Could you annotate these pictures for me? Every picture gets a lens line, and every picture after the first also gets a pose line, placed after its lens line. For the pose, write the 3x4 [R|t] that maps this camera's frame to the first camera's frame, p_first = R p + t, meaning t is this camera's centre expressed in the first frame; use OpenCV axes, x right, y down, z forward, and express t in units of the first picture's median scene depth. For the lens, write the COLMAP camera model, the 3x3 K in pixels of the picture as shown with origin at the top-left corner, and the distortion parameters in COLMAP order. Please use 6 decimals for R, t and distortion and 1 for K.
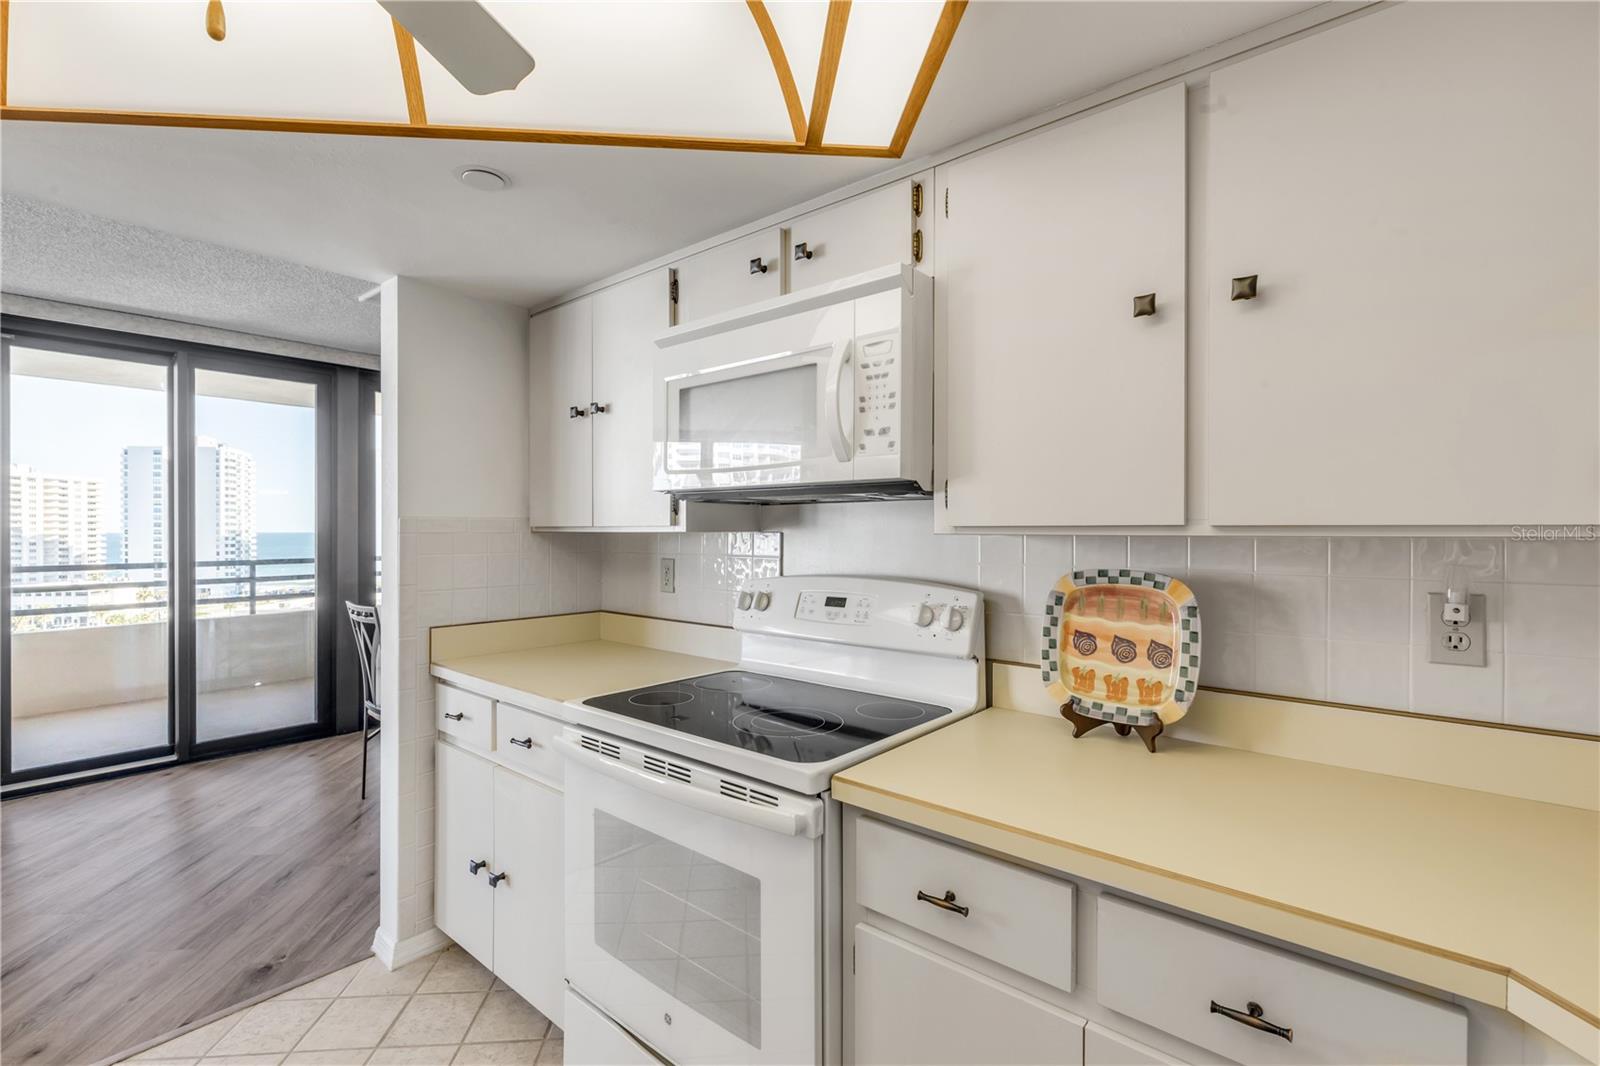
lens RADIAL K [[719.9, 0, 797.4], [0, 719.9, 534.0], [0, 0, 1]] dist [0.001666, 0.000002]
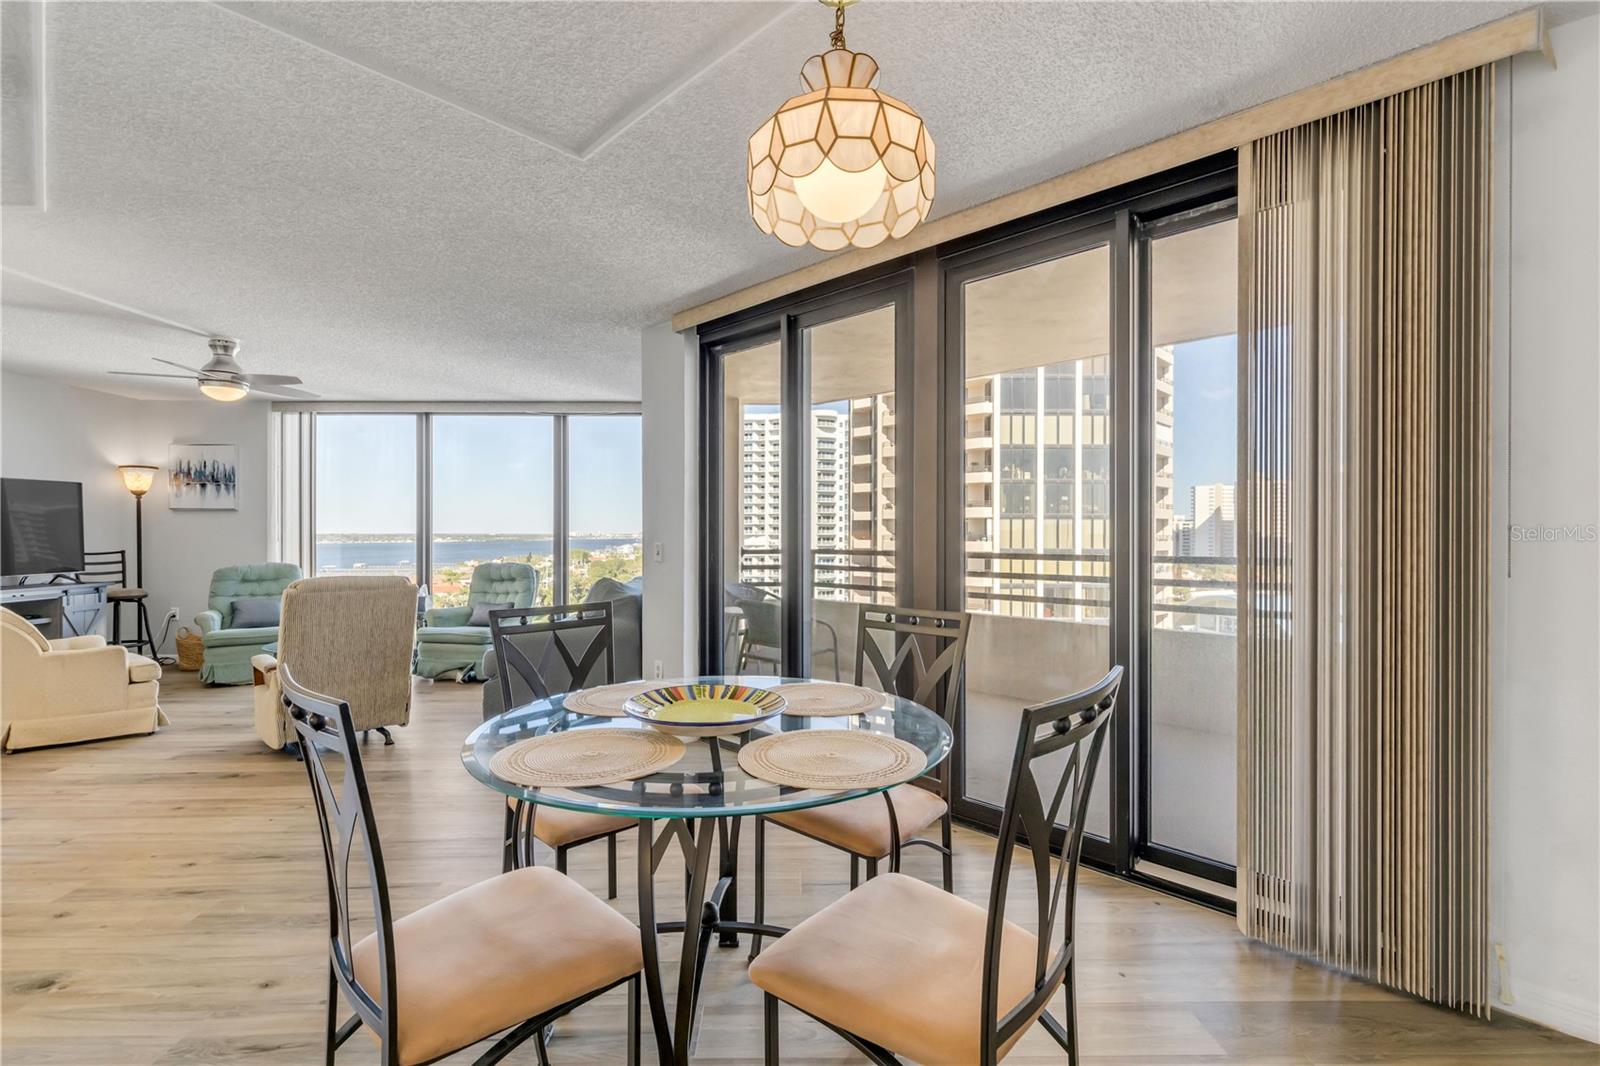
lens RADIAL K [[719.9, 0, 798.8], [0, 719.9, 537.1], [0, 0, 1]] dist [0.001666, 0.000002]
pose [[-0.066965, 0.004350, -0.997746, 0.179860], [-0.005774, 0.999972, 0.004747, 0.050476], [0.997739, 0.006079, -0.066938, 2.443724]]
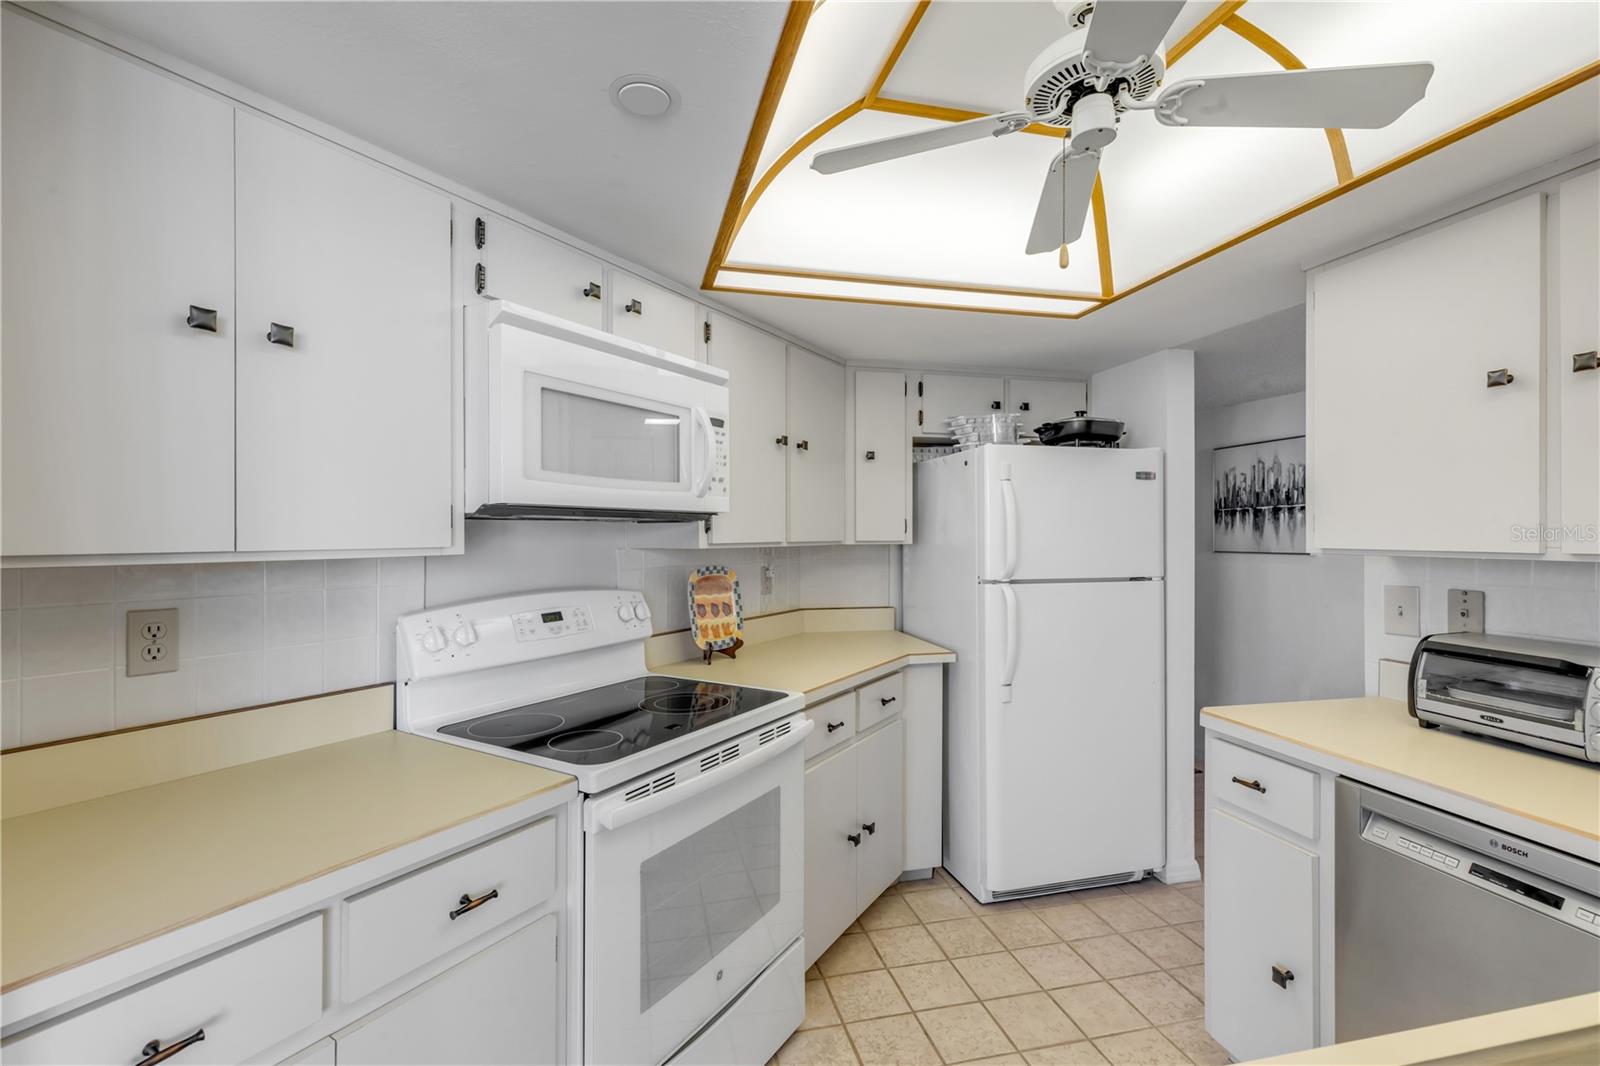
lens RADIAL K [[719.9, 0, 796.8], [0, 719.9, 533.5], [0, 0, 1]] dist [0.001666, 0.000002]
pose [[-0.164521, -0.001099, 0.986373, -1.069623], [0.007141, 0.999972, 0.002305, -0.027244], [-0.986348, 0.007423, -0.164508, 0.851681]]
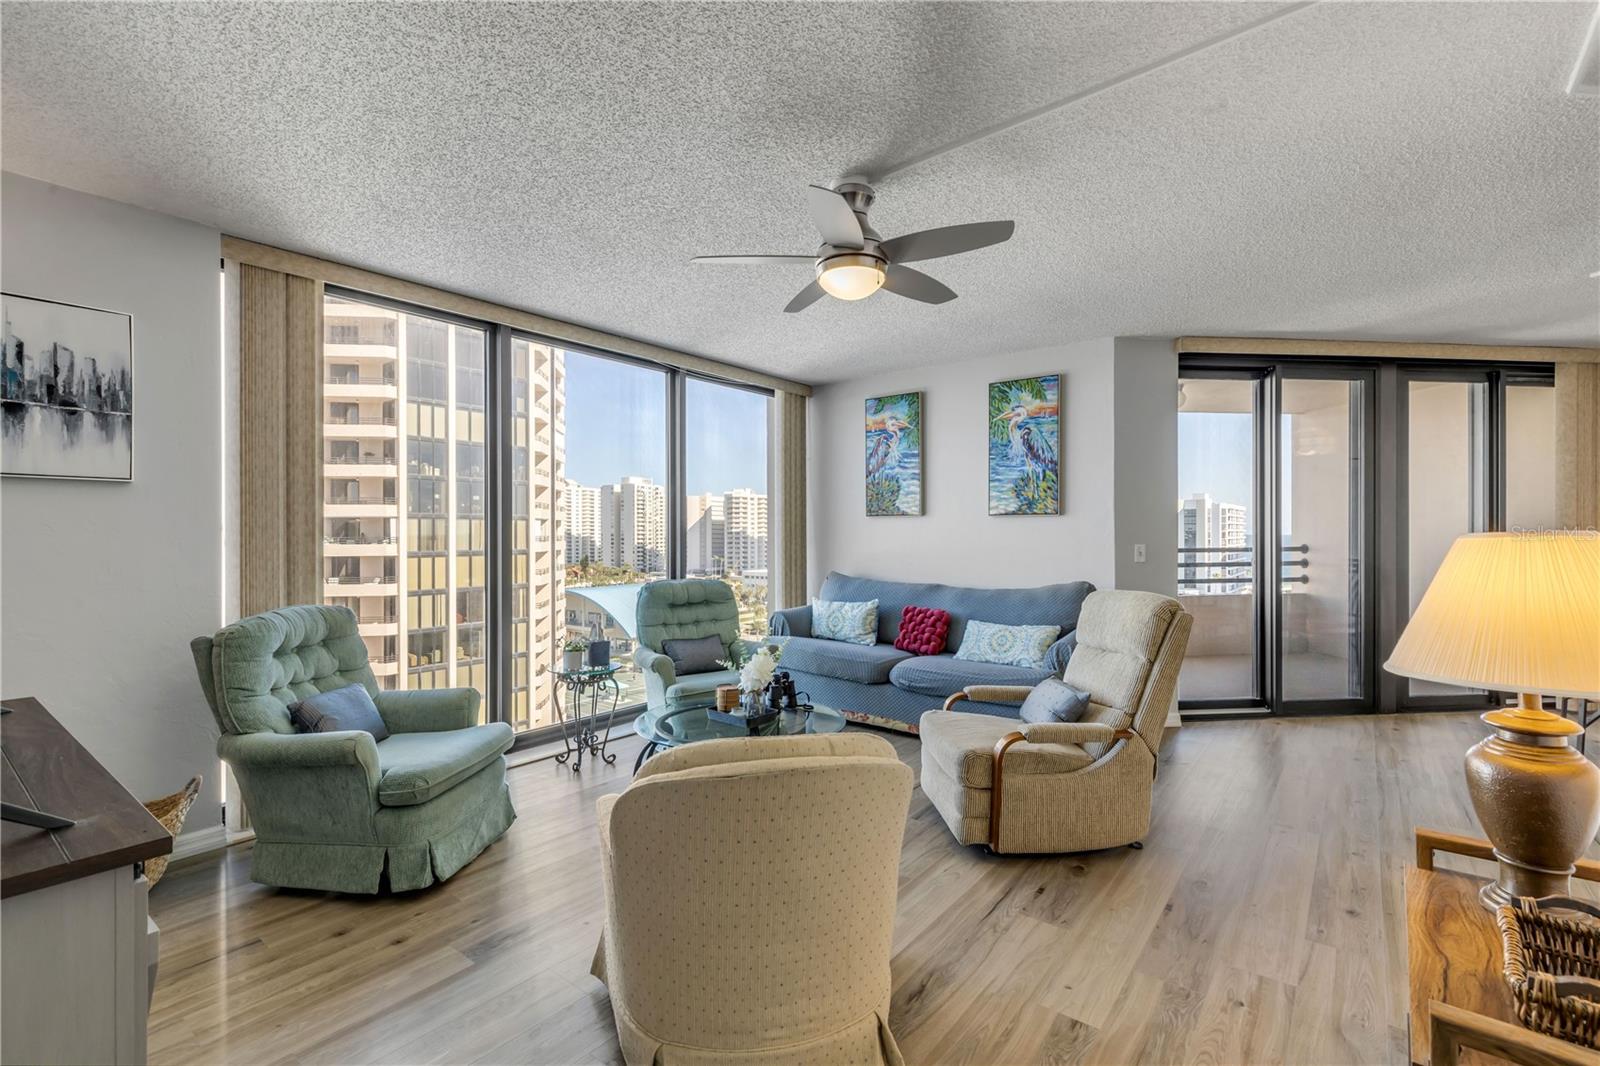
lens RADIAL K [[719.9, 0, 797.4], [0, 719.9, 531.6], [0, 0, 1]] dist [0.001666, 0.000002]
pose [[0.735094, -0.004410, -0.677951, -1.403890], [-0.000600, 0.999974, -0.007155, 0.057505], [0.677965, 0.005666, 0.735072, -0.886671]]
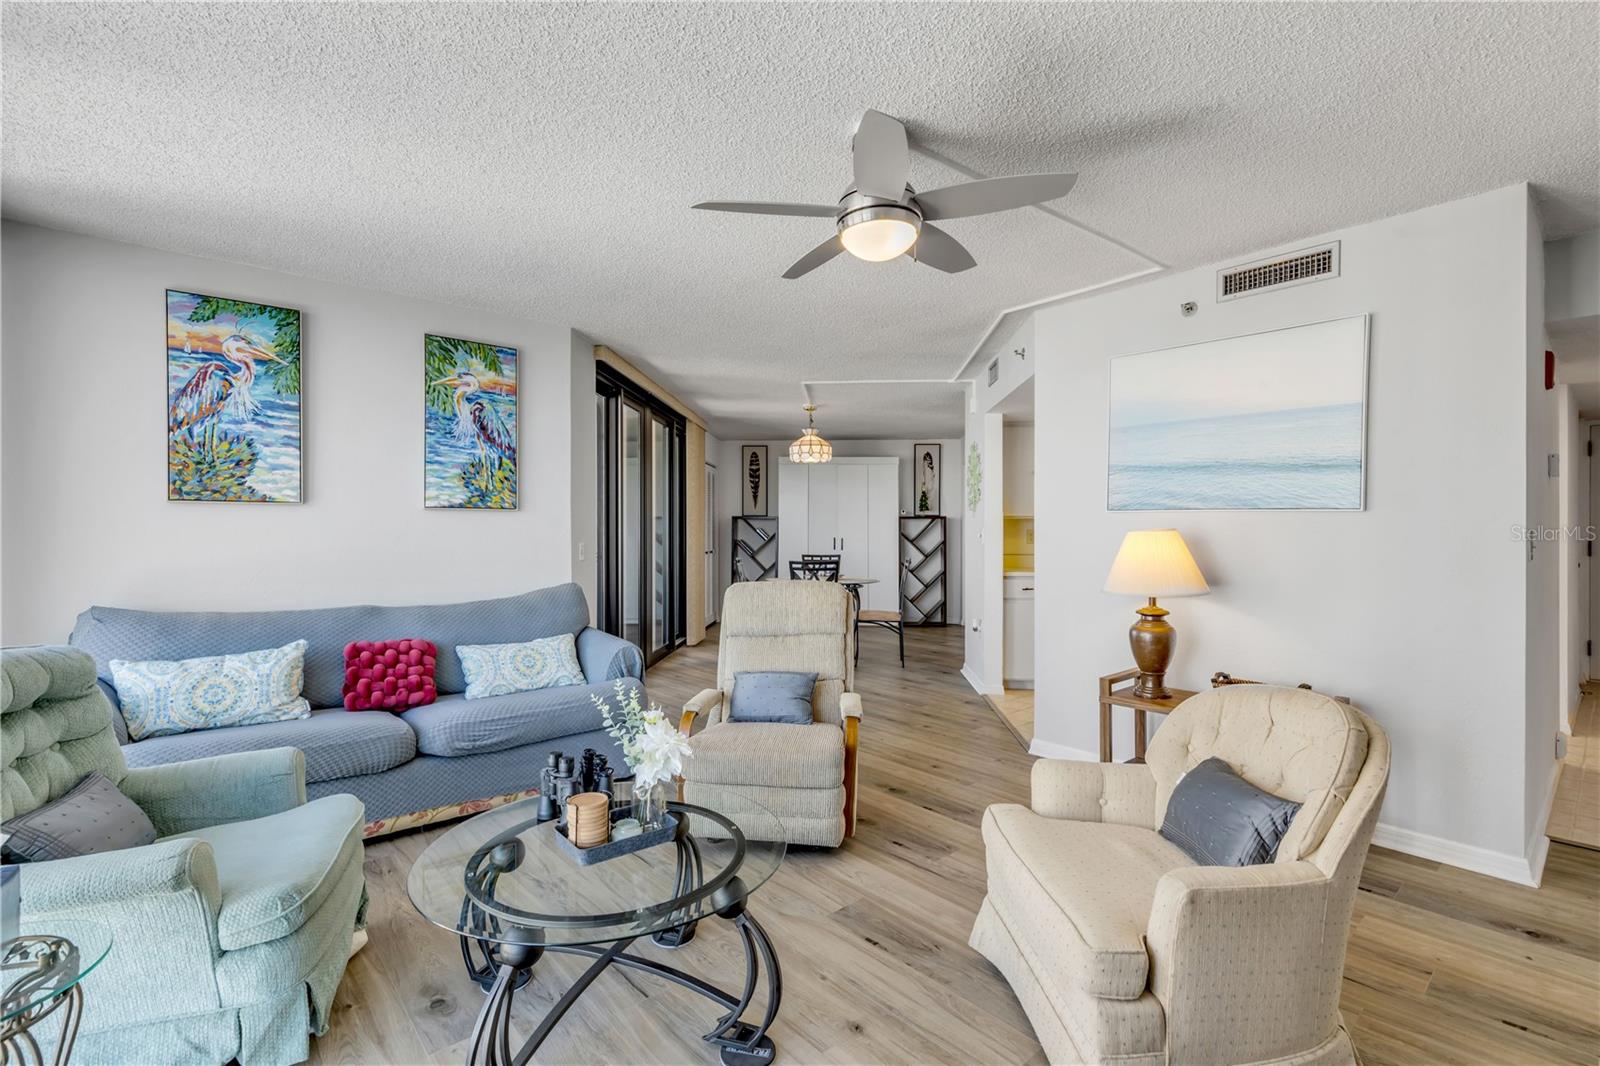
lens RADIAL K [[719.9, 0, 801.5], [0, 719.9, 534.4], [0, 0, 1]] dist [0.001666, 0.000002]
pose [[0.799138, -0.005617, 0.601122, -3.119167], [0.006620, 0.999978, 0.000544, 0.058634], [-0.601112, 0.003544, 0.799157, -0.683049]]
